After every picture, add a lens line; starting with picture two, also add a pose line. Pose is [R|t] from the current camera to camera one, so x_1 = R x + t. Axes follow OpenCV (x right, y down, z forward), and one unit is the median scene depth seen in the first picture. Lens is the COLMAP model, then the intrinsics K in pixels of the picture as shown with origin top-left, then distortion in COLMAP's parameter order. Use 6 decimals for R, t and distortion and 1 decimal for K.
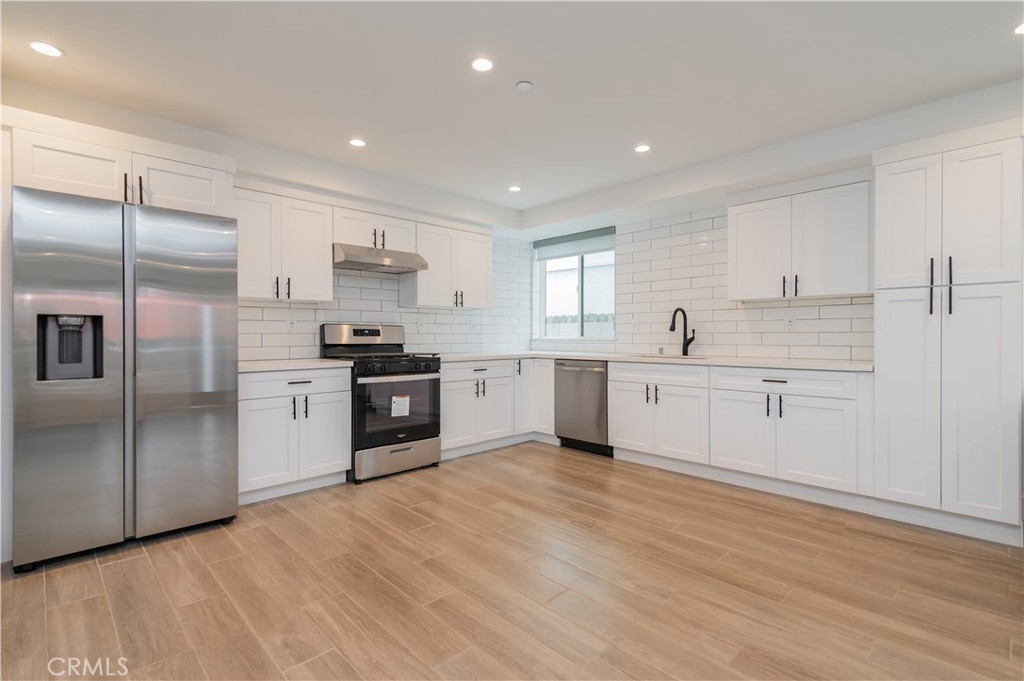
lens RADIAL K [[480.4, 0, 534.5], [0, 480.4, 327.6], [0, 0, 1]] dist [-0.000310, 0.000098]
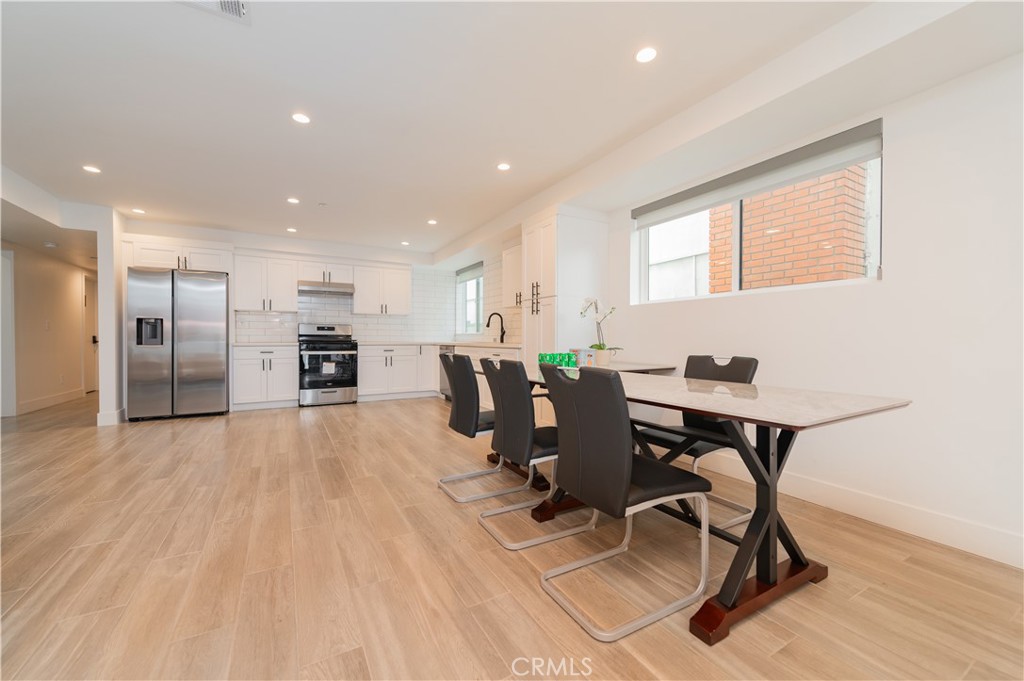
lens RADIAL K [[418.1, 0, 552.8], [0, 418.1, 336.0], [0, 0, 1]] dist [0.002421, 0.000221]
pose [[0.967884, 0.003460, -0.251374, 0.895188], [-0.001092, 0.999954, 0.009560, 0.023285], [0.251395, -0.008979, 0.967843, -0.312036]]
